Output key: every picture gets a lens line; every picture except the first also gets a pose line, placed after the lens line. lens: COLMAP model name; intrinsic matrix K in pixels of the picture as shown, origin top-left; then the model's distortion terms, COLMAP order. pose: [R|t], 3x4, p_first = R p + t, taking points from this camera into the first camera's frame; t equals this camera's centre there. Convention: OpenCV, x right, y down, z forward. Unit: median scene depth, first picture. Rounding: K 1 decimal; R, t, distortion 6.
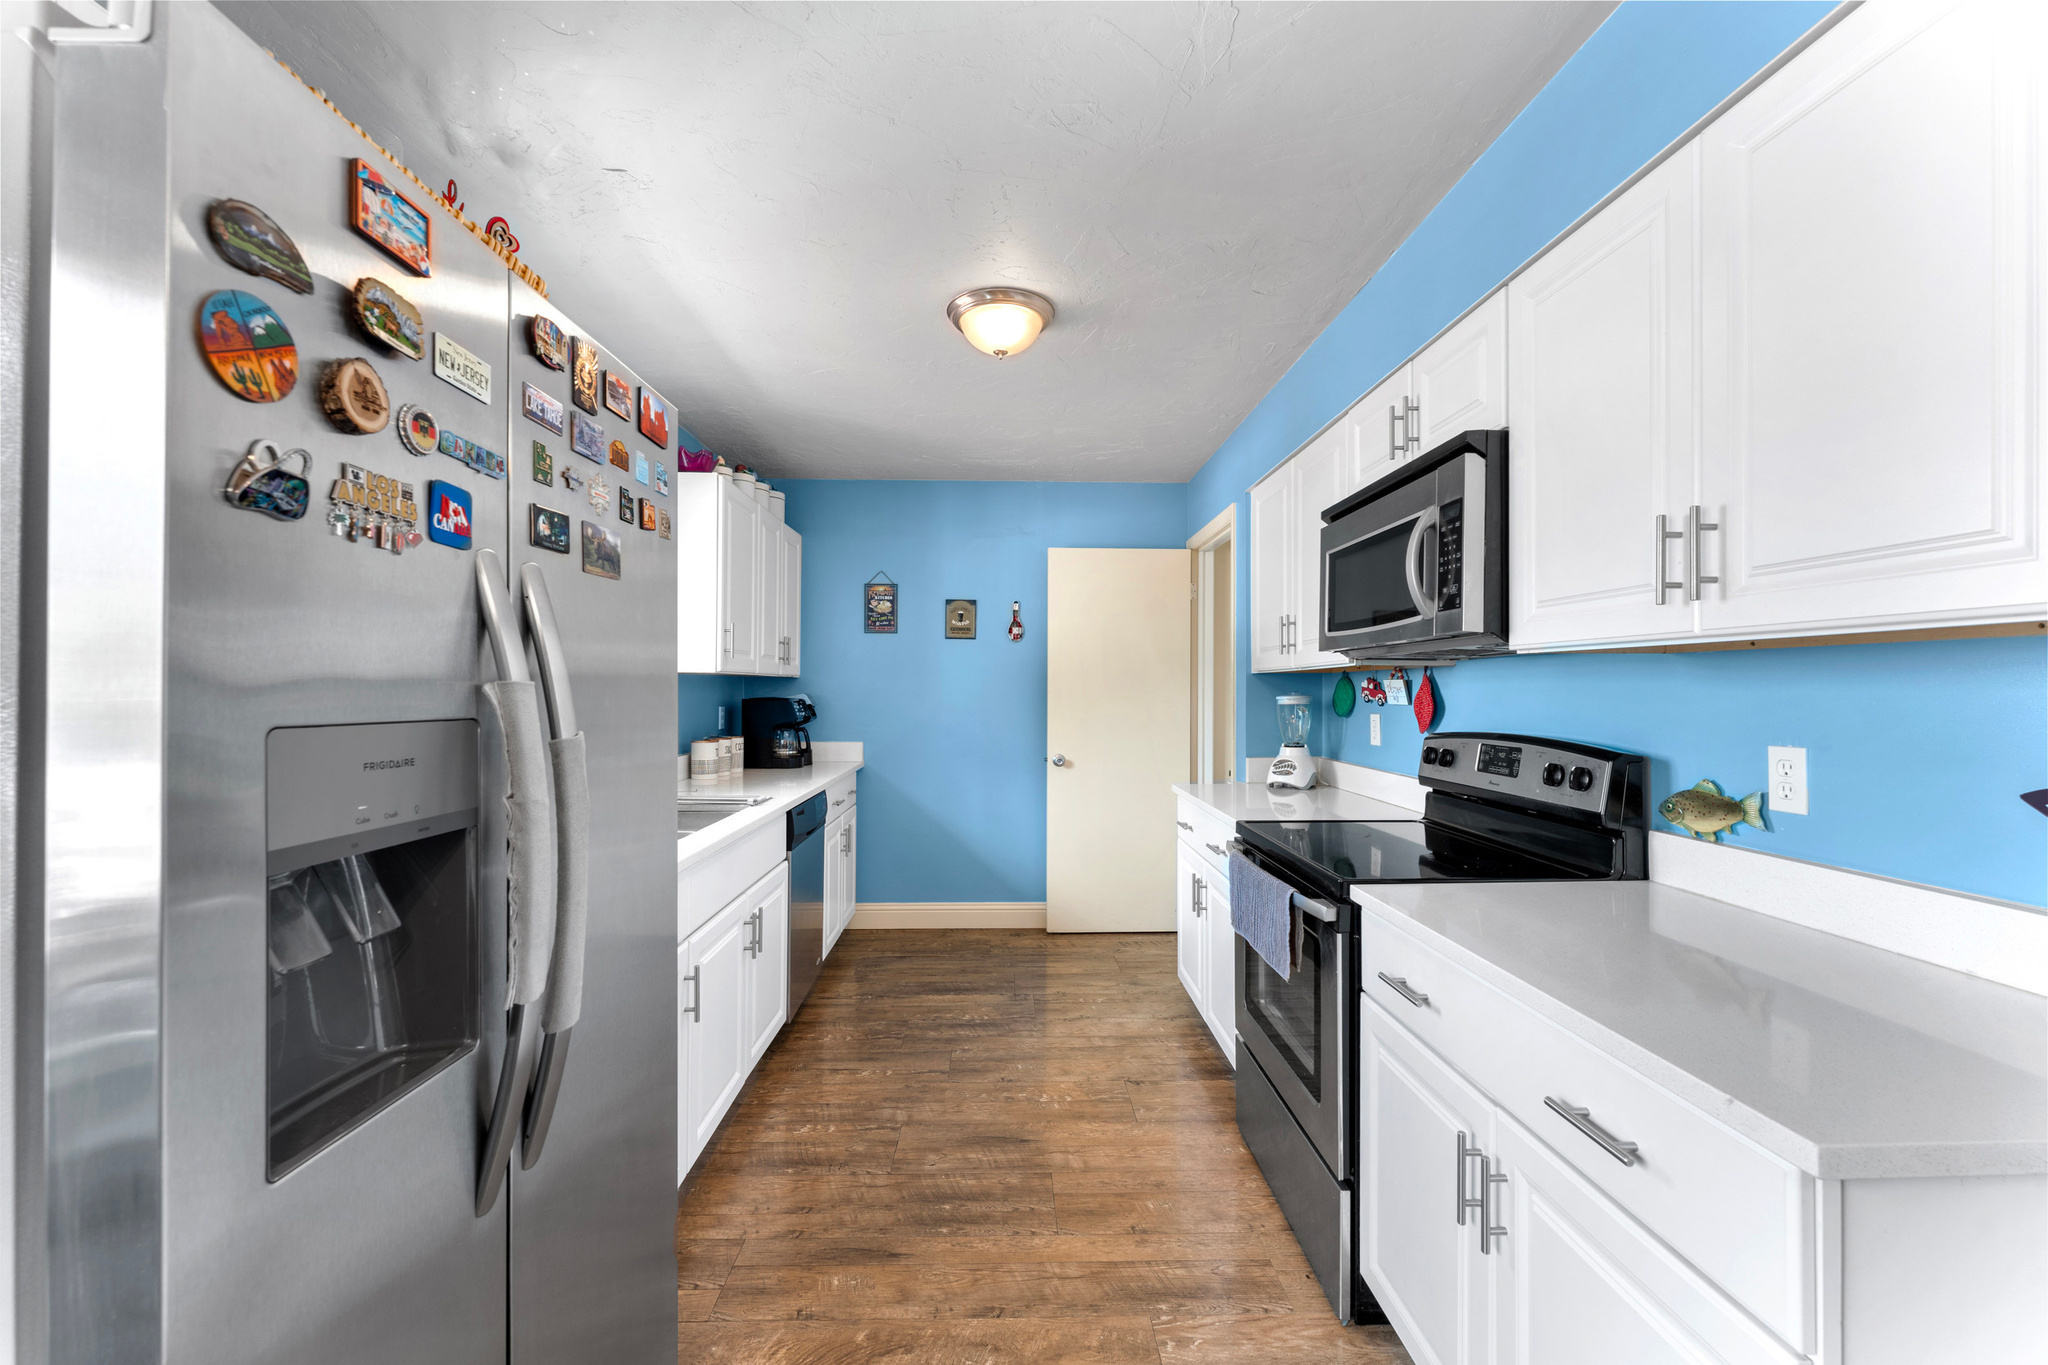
lens RADIAL K [[814.6, 0, 1024.0], [0, 814.6, 682.5], [0, 0, 1]] dist [-0.000128, 0.000002]
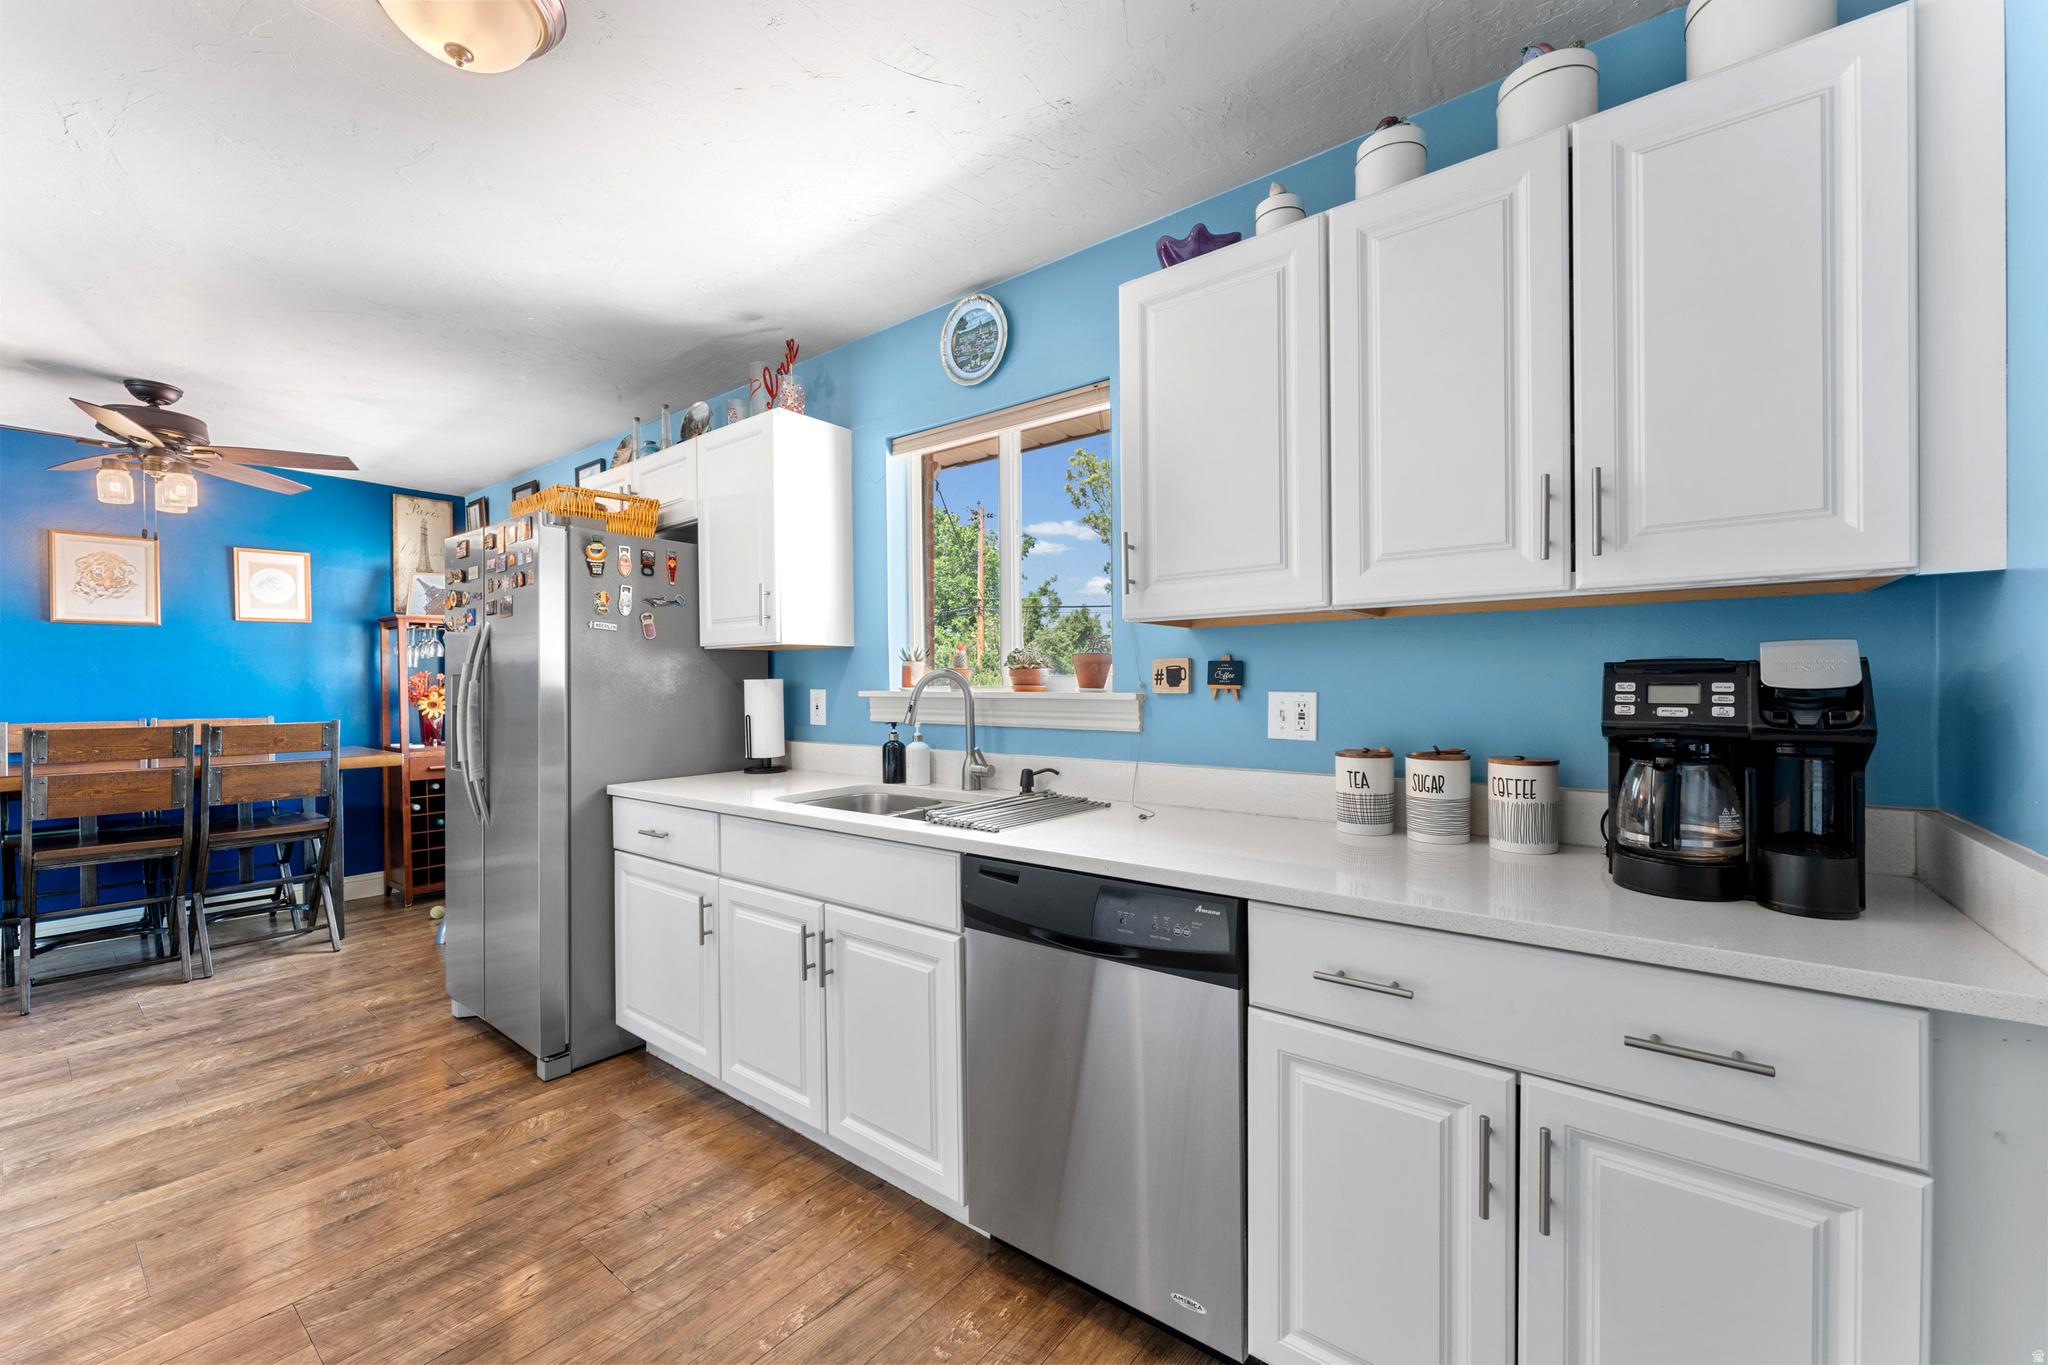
lens RADIAL K [[814.6, 0, 1024.0], [0, 814.6, 682.5], [0, 0, 1]] dist [-0.000128, 0.000002]
pose [[-0.637647, 0.002929, -0.770323, 0.190735], [0.012740, 0.999896, -0.006745, 0.049778], [0.770223, -0.014115, -0.637618, 1.971694]]
